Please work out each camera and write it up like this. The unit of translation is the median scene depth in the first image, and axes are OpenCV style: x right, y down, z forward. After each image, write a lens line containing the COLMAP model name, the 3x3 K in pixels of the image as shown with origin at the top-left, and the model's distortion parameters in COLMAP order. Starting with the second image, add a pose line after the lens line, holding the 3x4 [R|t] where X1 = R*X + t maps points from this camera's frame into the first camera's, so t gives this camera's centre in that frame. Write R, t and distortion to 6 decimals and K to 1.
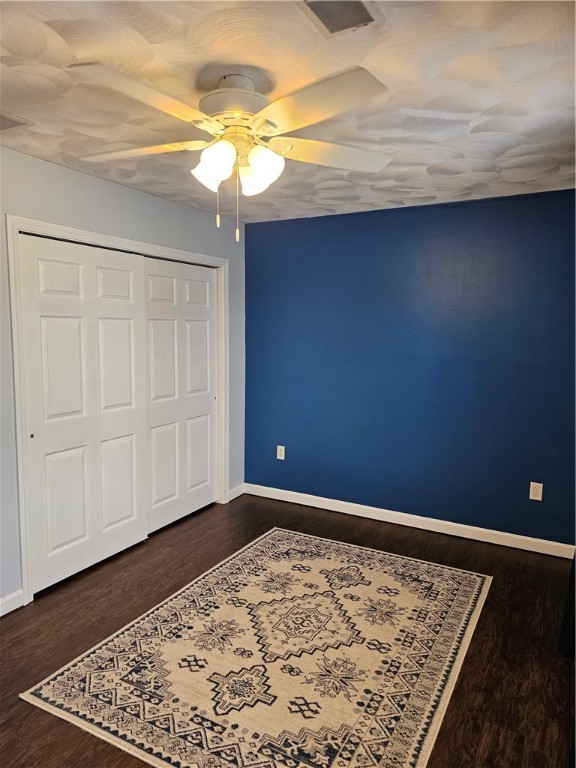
lens RADIAL K [[517.4, 0, 288.6], [0, 517.4, 381.9], [0, 0, 1]] dist [0.000877, -0.002167]
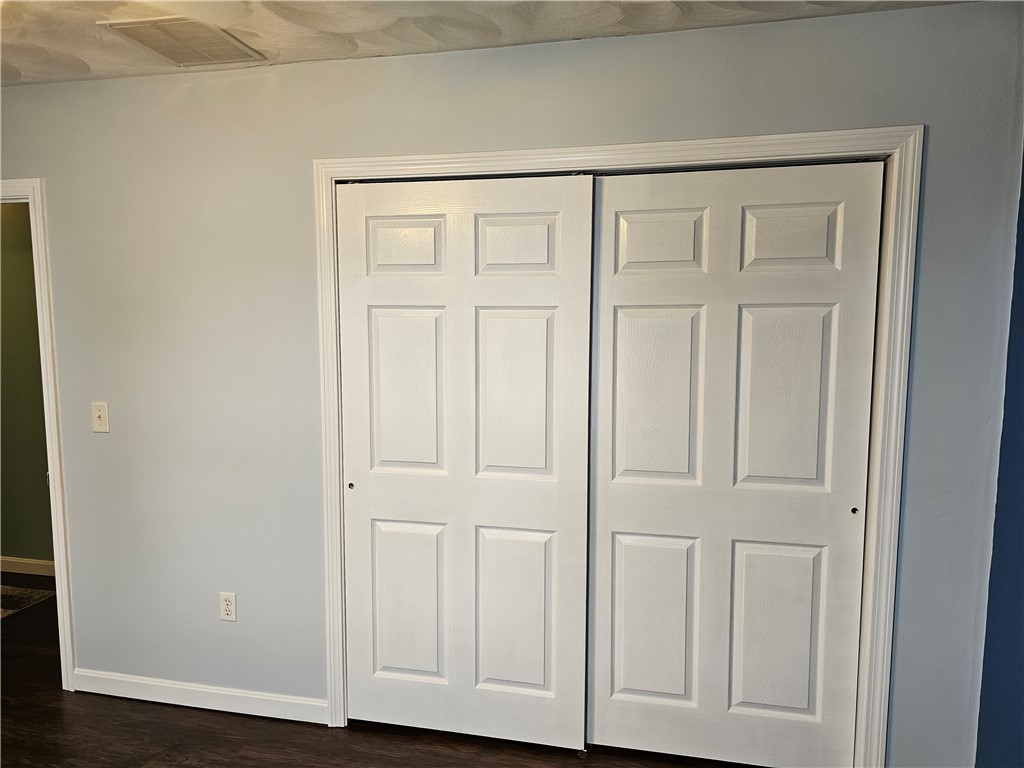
lens RADIAL K [[743.8, 0, 511.0], [0, 743.8, 386.5], [0, 0, 1]] dist [0.009765, 0.001457]
pose [[0.259969, 0.087521, -0.961642, 0.416137], [-0.097304, 0.993189, 0.064087, -0.092452], [0.960702, 0.076911, 0.266715, 0.827993]]
